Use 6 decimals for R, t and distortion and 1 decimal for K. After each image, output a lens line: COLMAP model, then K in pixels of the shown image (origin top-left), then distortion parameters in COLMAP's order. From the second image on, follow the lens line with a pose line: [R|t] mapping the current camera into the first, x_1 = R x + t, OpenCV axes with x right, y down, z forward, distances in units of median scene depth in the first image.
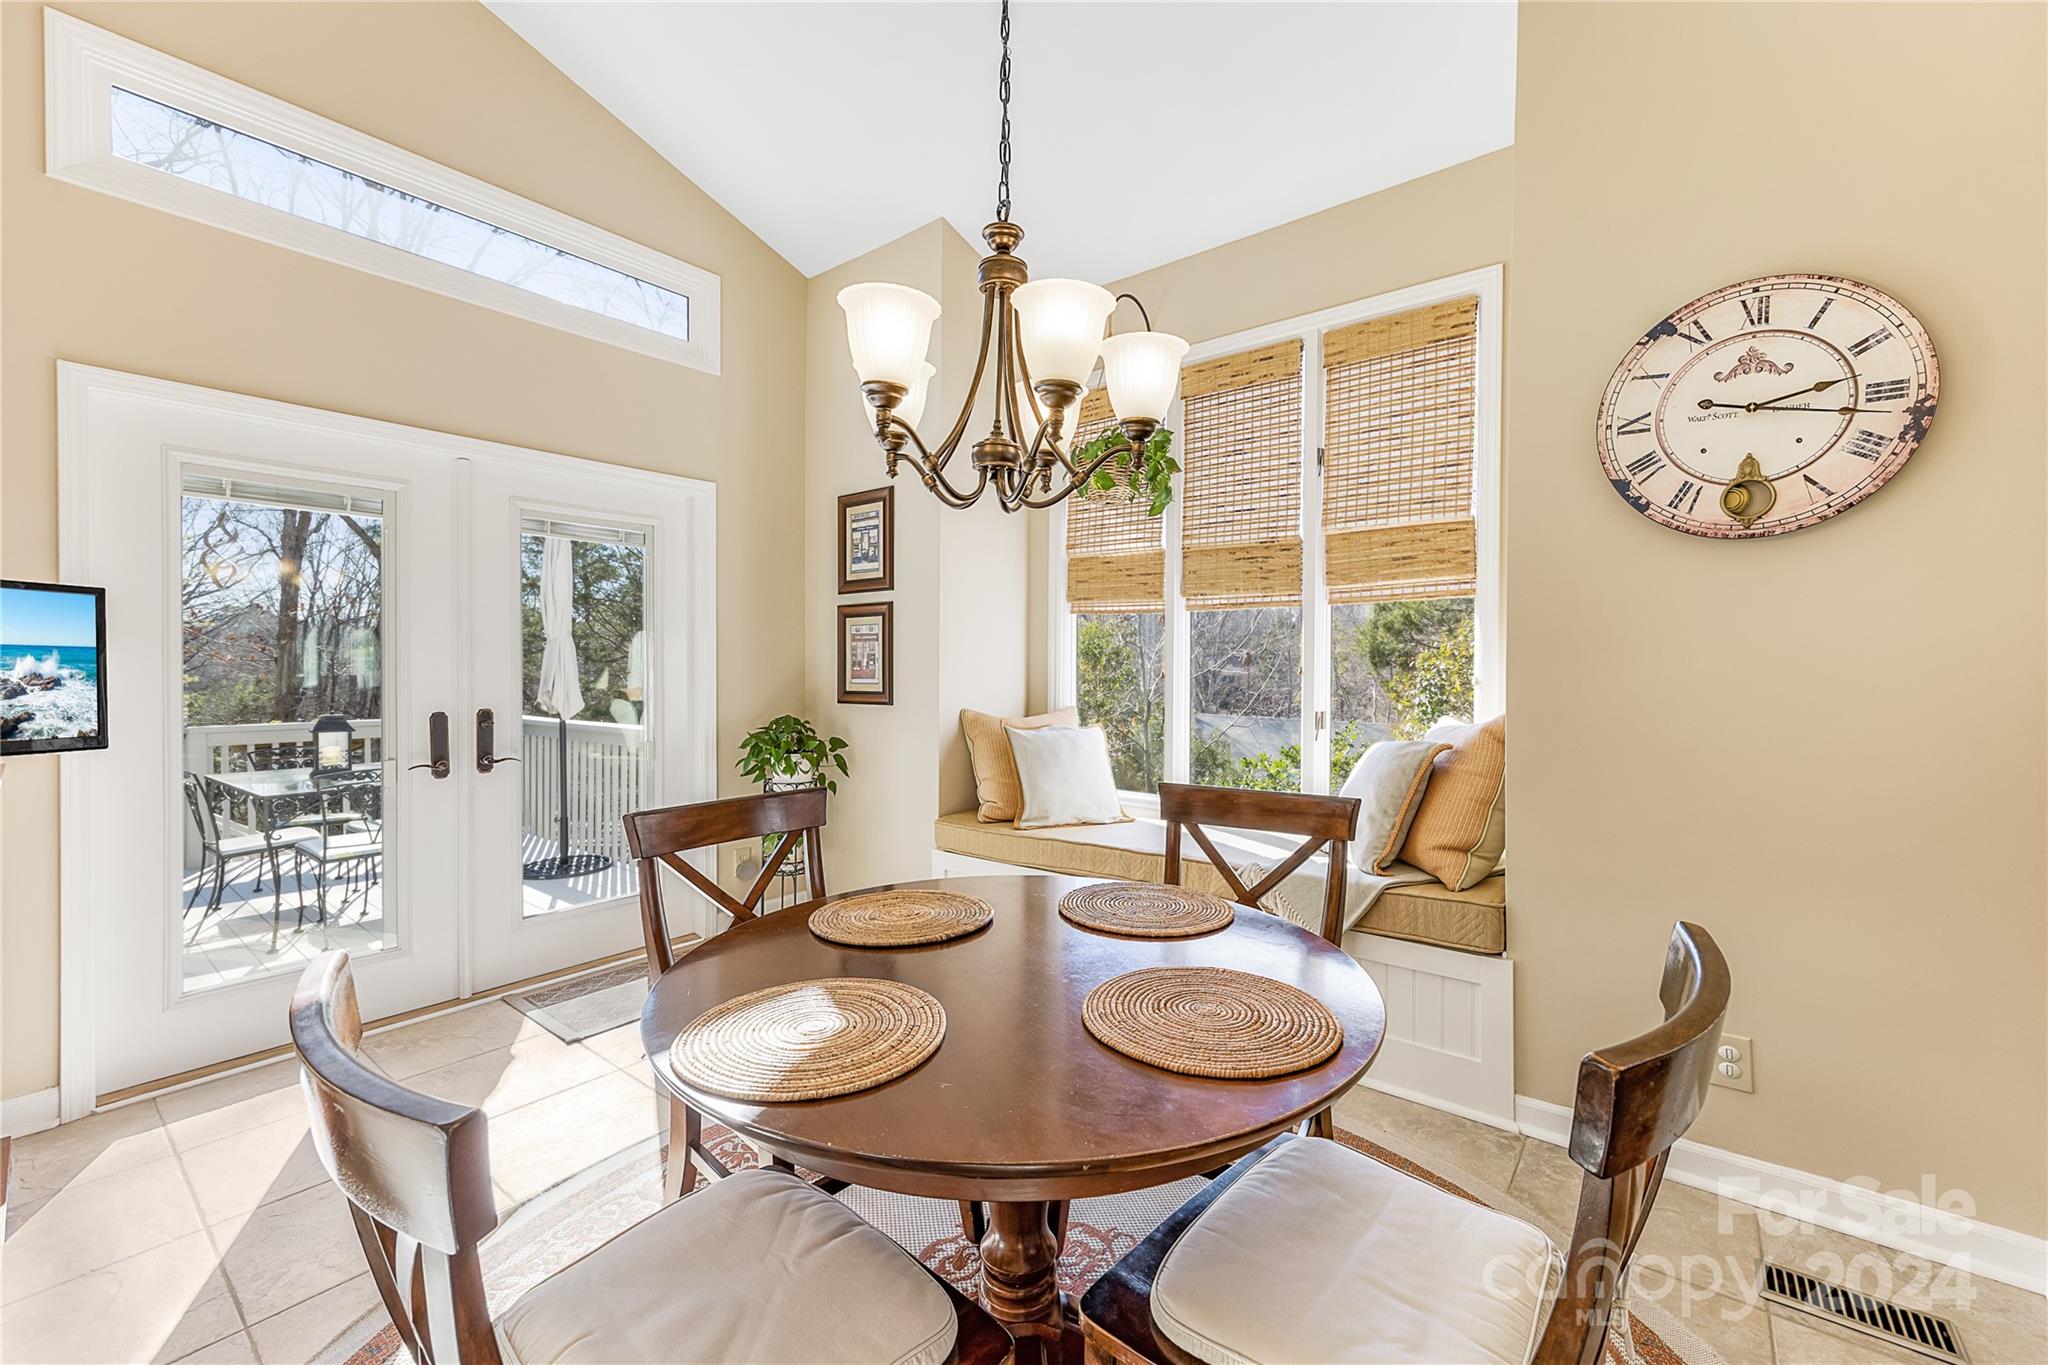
lens RADIAL K [[831.3, 0, 1034.0], [0, 831.3, 673.9], [0, 0, 1]] dist [0.002372, 0.000285]
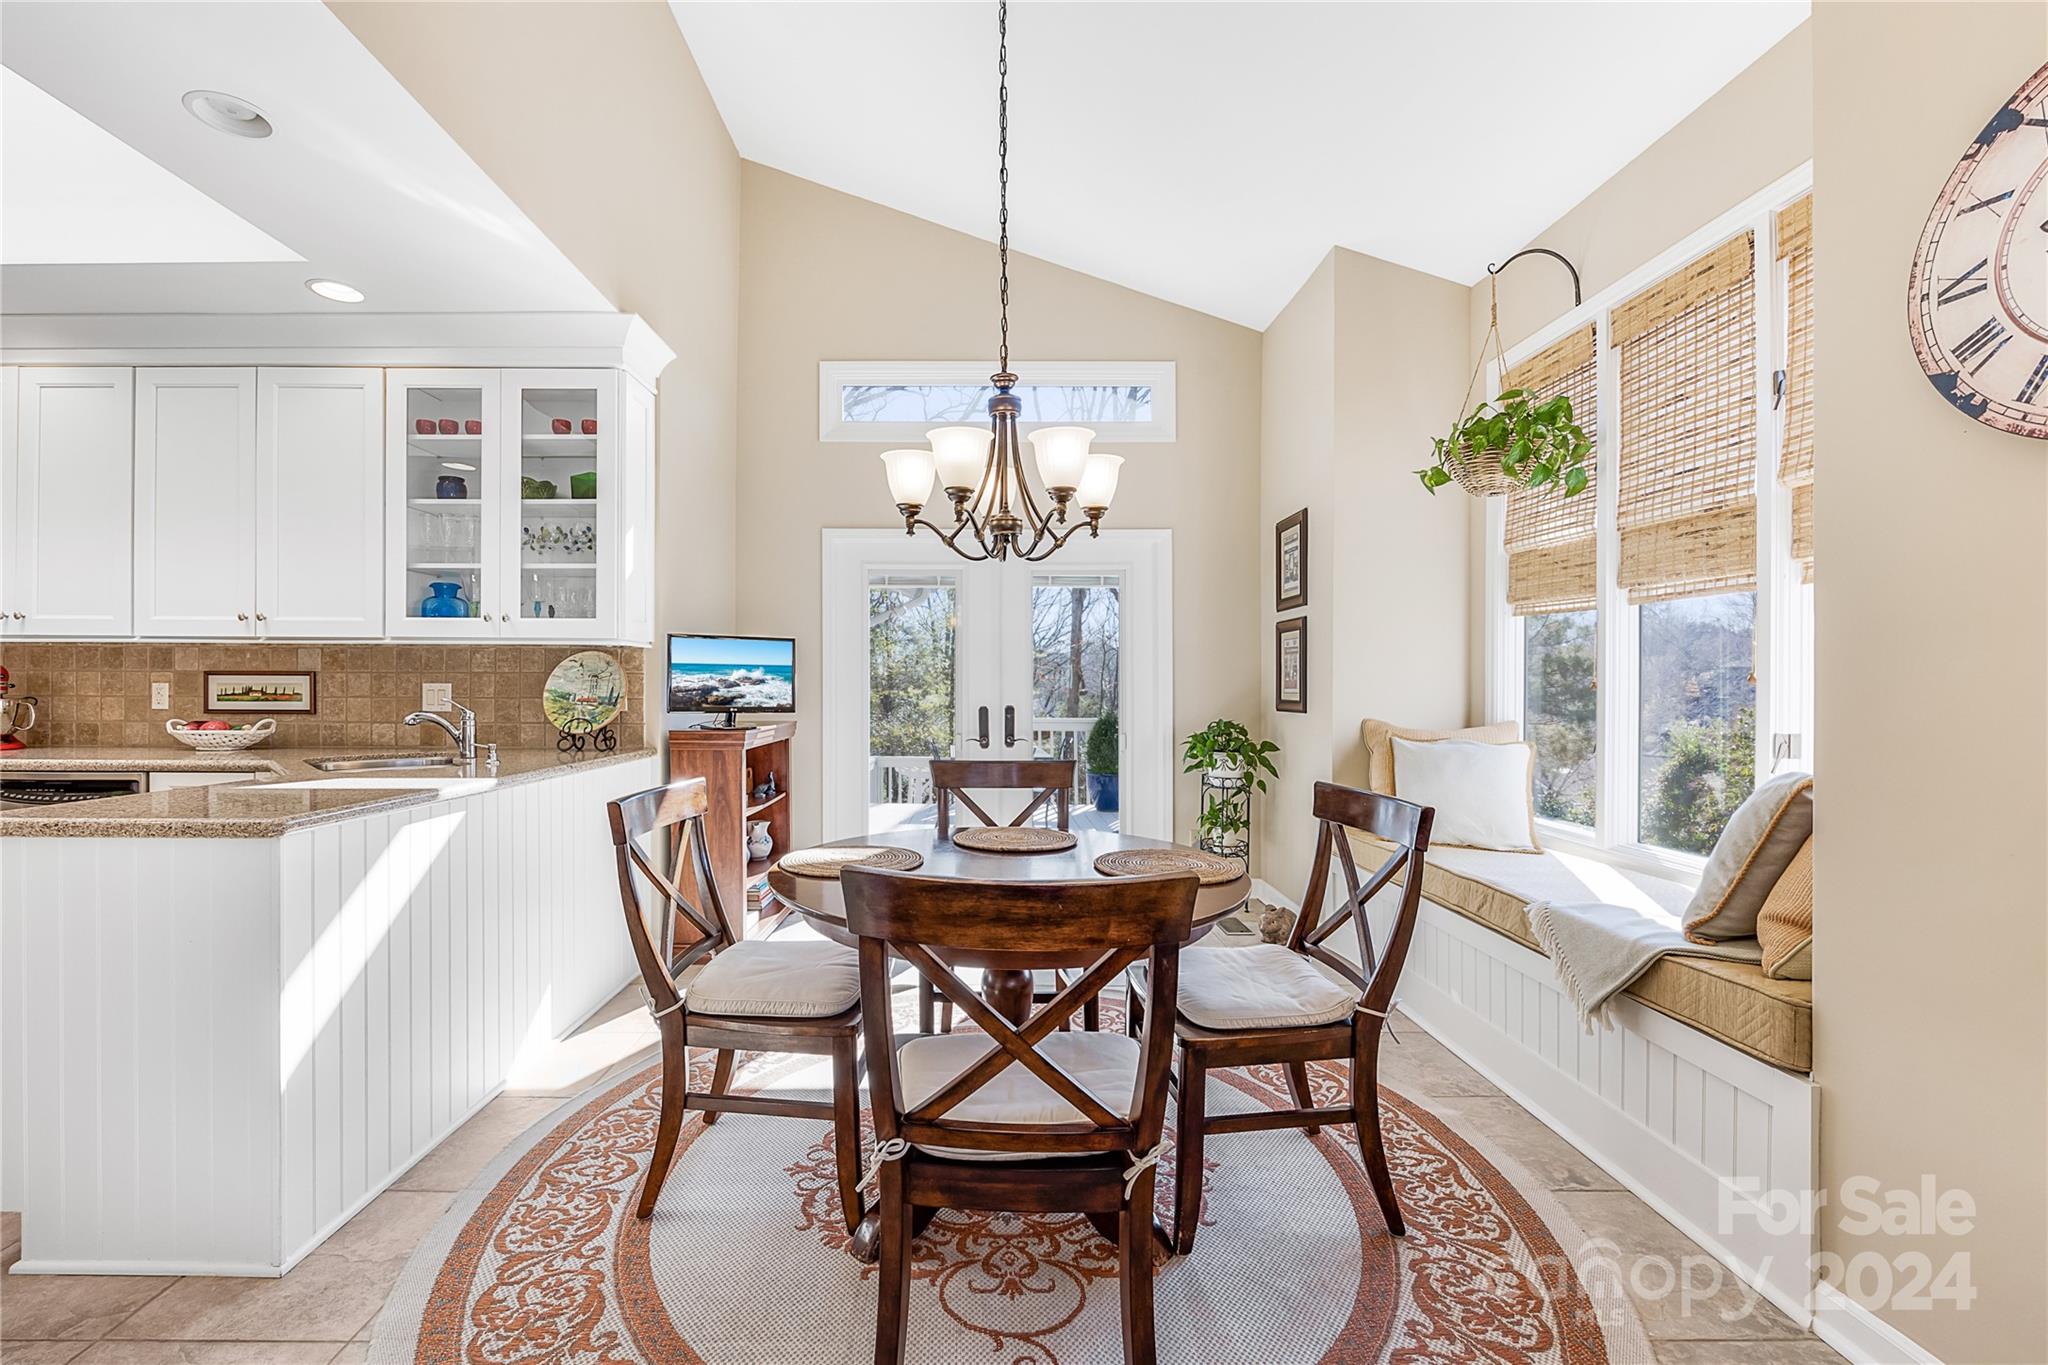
lens RADIAL K [[855.9, 0, 1024.0], [0, 855.9, 682.5], [0, 0, 1]] dist [0.007466, -0.005557]
pose [[0.643787, -0.001457, -0.765203, 0.546261], [-0.008697, 0.999920, -0.009222, 0.014598], [0.765155, 0.012592, 0.643723, 0.018686]]
